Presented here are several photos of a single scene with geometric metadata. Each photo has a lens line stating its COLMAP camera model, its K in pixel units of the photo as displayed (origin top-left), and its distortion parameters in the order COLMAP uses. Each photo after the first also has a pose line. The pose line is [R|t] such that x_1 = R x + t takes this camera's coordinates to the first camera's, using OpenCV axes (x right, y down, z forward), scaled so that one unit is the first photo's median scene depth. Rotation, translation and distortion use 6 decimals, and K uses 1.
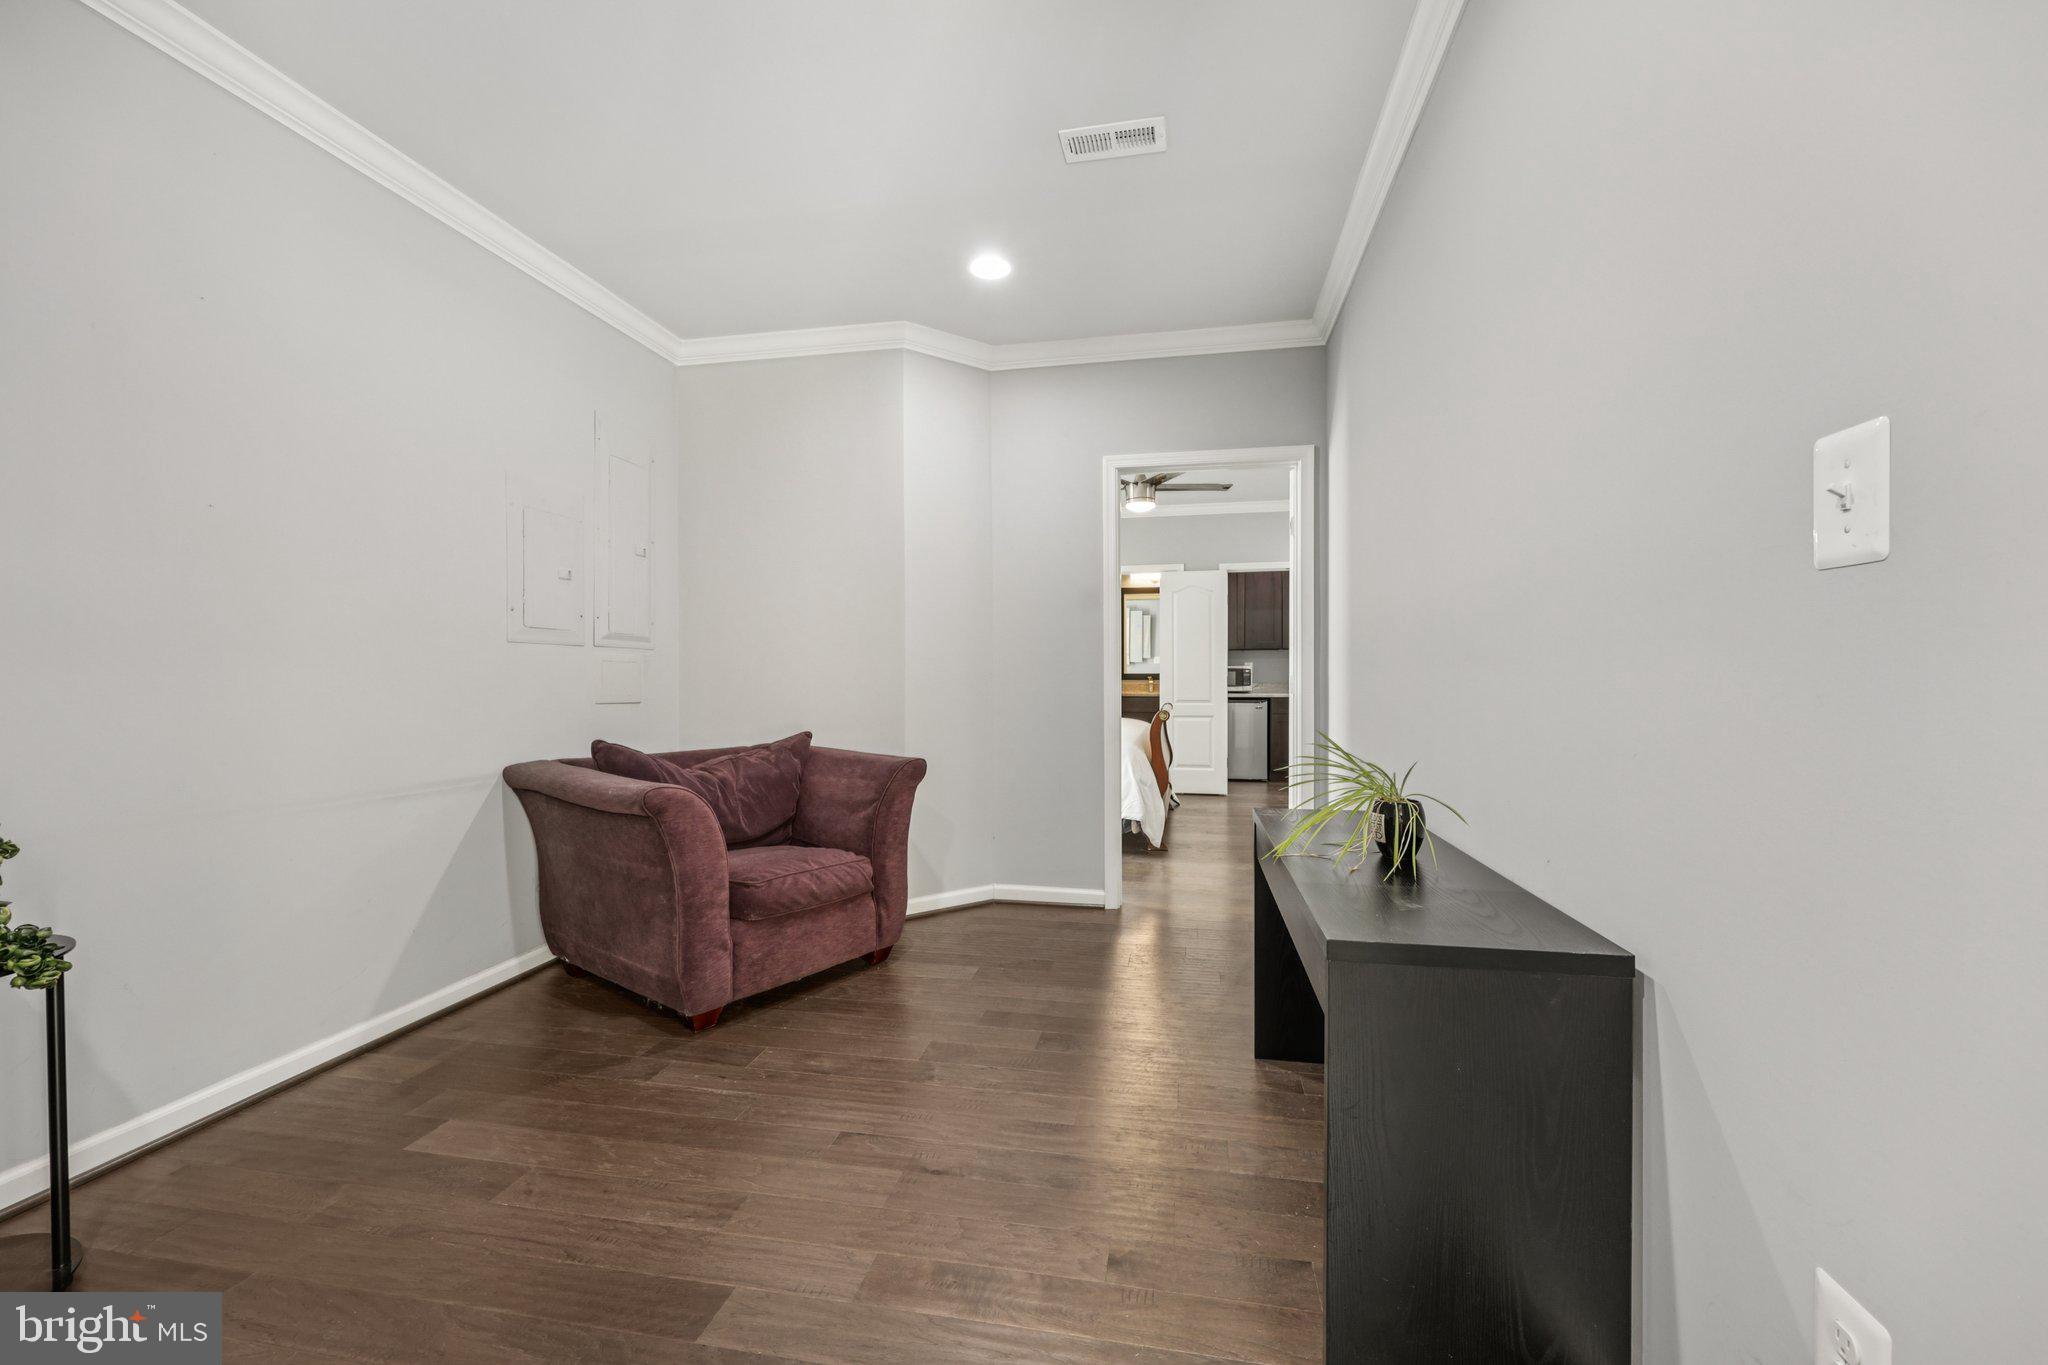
lens RADIAL K [[817.9, 0, 1027.5], [0, 817.9, 681.3], [0, 0, 1]] dist [-0.000249, 0.000030]
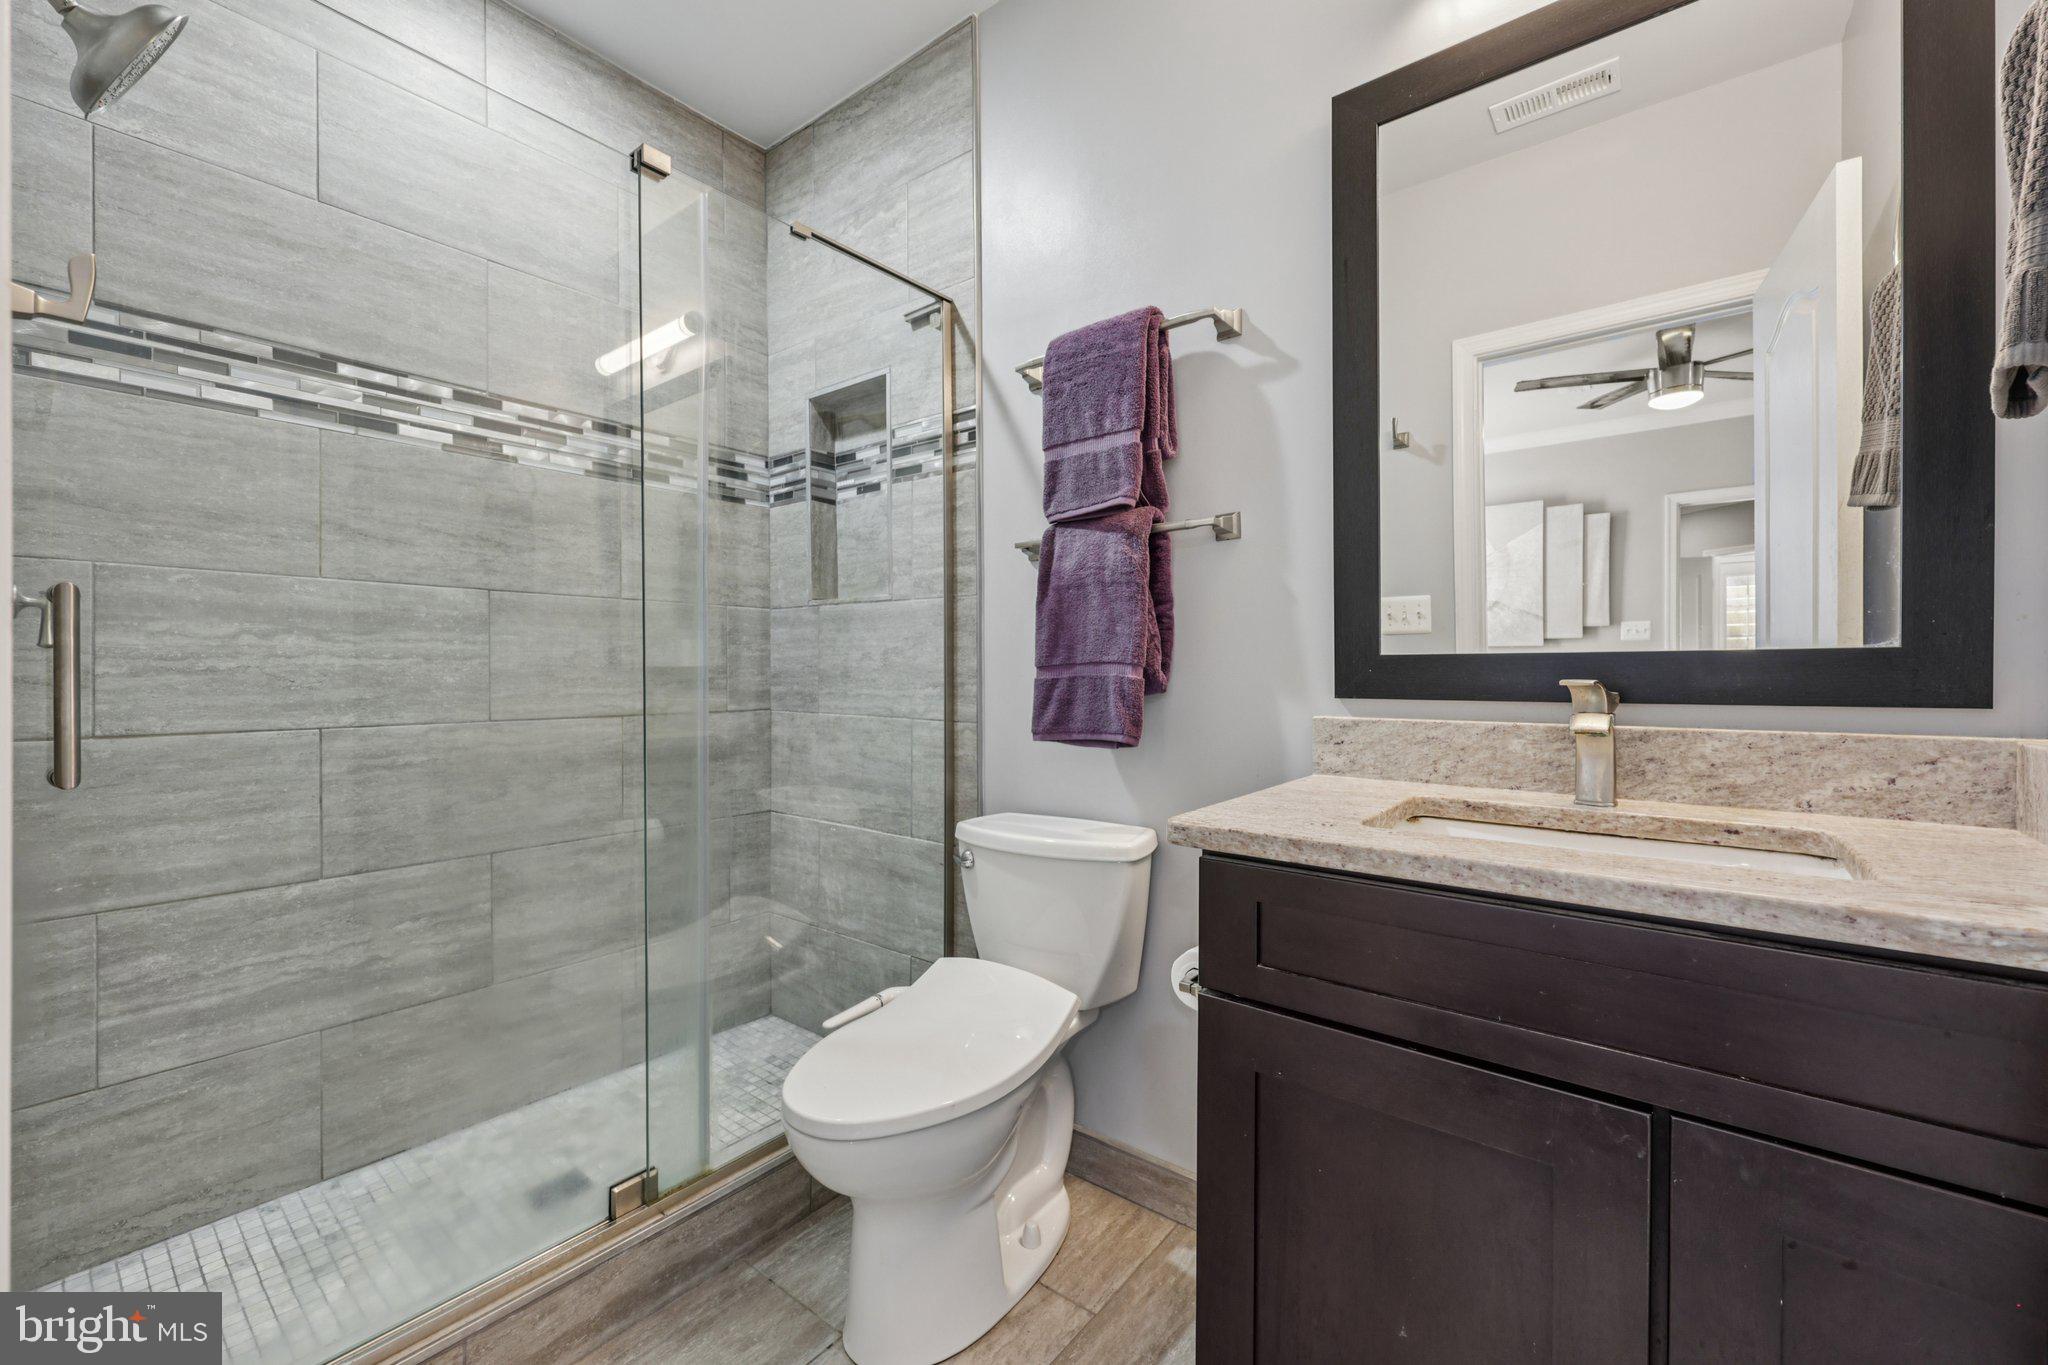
lens RADIAL K [[817.9, 0, 1029.8], [0, 817.9, 681.4], [0, 0, 1]] dist [-0.000249, 0.000030]
pose [[0.893579, -0.002495, -0.448898, 0.078806], [0.003633, 0.999992, 0.001673, -0.002415], [0.448891, -0.003126, 0.893581, 0.529628]]
